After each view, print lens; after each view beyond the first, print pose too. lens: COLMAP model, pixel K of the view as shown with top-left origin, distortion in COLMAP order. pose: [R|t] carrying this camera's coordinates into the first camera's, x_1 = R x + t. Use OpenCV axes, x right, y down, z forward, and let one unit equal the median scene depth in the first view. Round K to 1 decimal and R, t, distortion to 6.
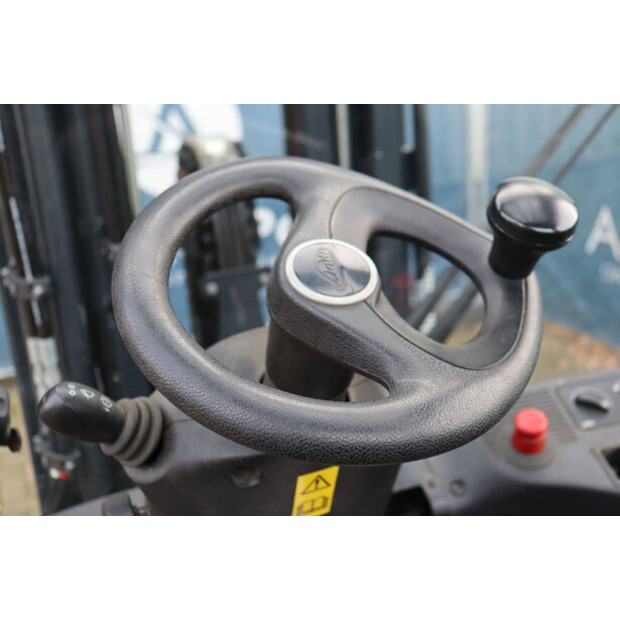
lens RADIAL K [[795.2, 0, 310.2], [0, 795.2, 304.1], [0, 0, 1]] dist [0.021312, 0.047119]
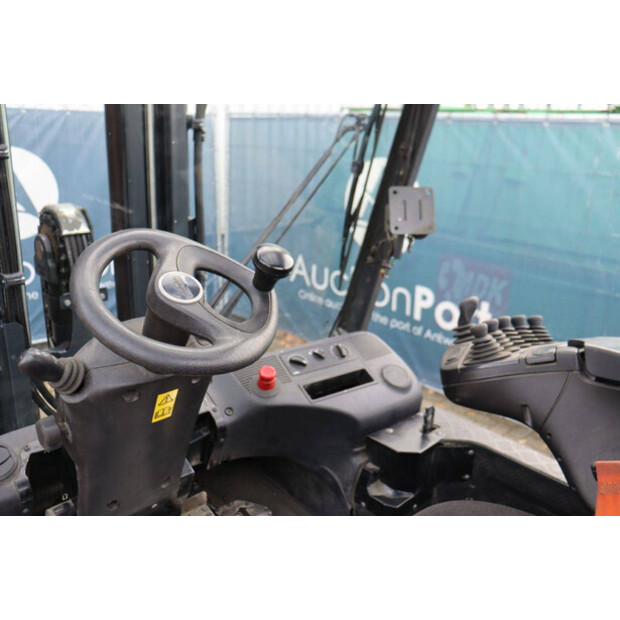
lens RADIAL K [[565.0, 0, 310.0], [0, 565.0, 310.0], [0, 0, 1]] dist [-0.132487, 0.158372]
pose [[0.931844, -0.012414, 0.362647, -0.170055], [0.018037, 0.999764, -0.012124, 0.036841], [-0.362411, 0.017839, 0.931848, -0.417404]]
